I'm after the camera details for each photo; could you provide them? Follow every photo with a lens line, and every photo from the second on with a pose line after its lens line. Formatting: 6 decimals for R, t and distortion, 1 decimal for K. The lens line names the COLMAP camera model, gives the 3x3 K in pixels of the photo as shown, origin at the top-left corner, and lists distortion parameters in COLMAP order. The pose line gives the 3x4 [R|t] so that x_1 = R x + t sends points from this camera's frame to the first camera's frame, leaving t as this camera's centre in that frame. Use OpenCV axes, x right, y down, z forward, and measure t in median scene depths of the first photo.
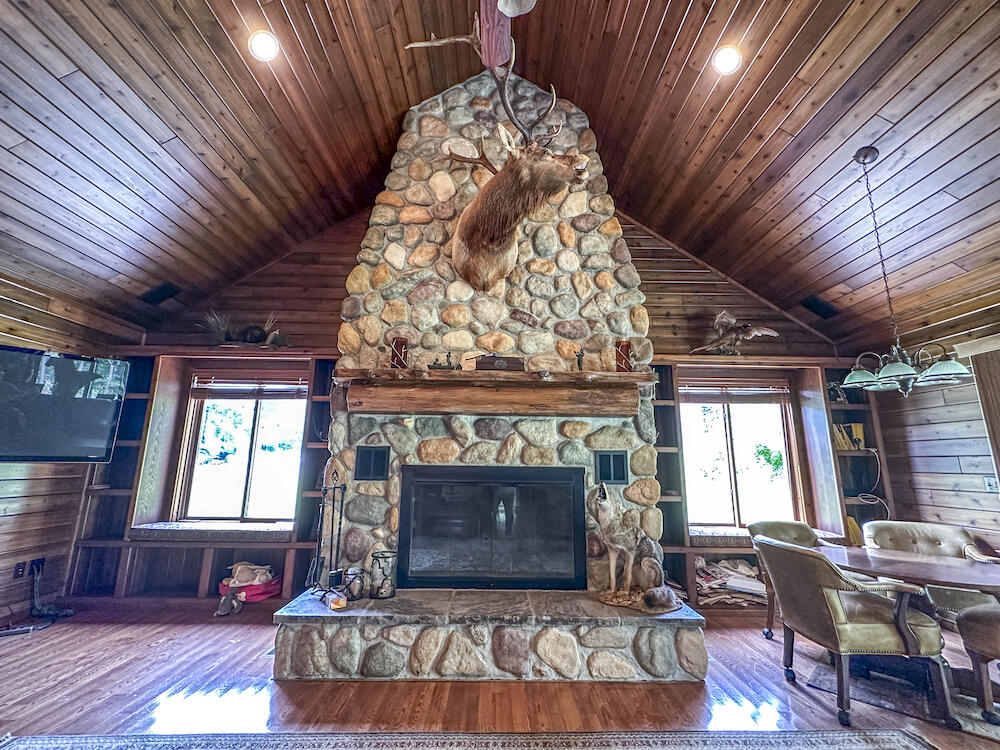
lens RADIAL K [[418.8, 0, 500.1], [0, 418.8, 376.6], [0, 0, 1]] dist [-0.002846, 0.000092]
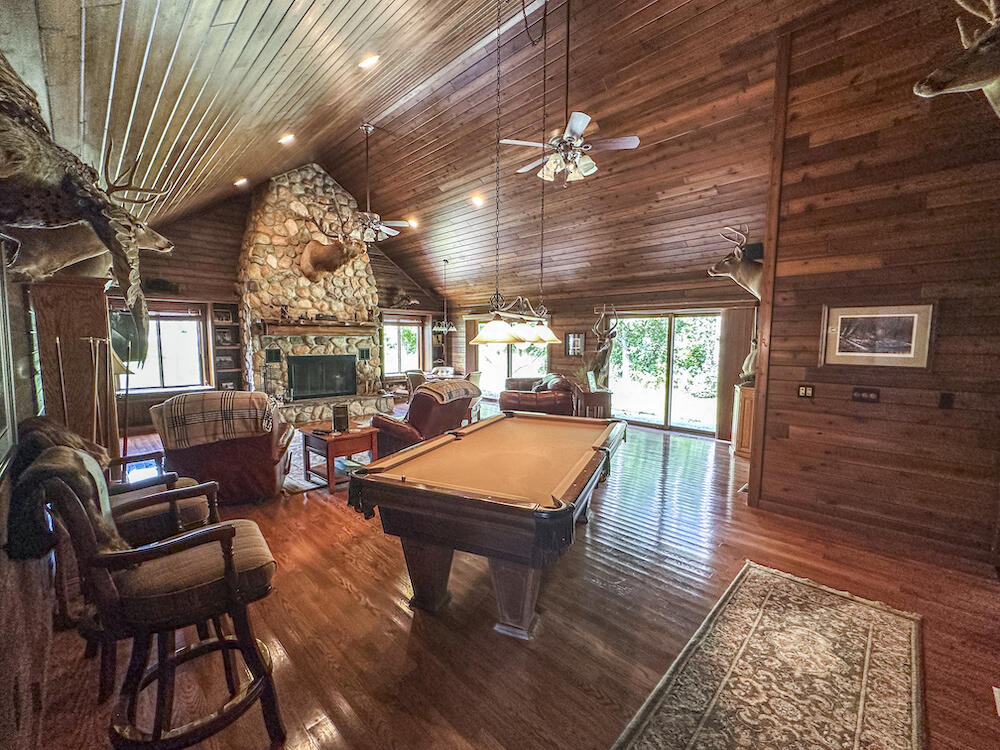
lens RADIAL K [[418.8, 0, 500.1], [0, 418.8, 376.6], [0, 0, 1]] dist [-0.002846, 0.000092]
pose [[0.712768, -0.071819, 0.697714, -0.995501], [-0.138348, 0.960806, 0.240233, -0.414528], [-0.687621, -0.267757, 0.674896, -1.475606]]
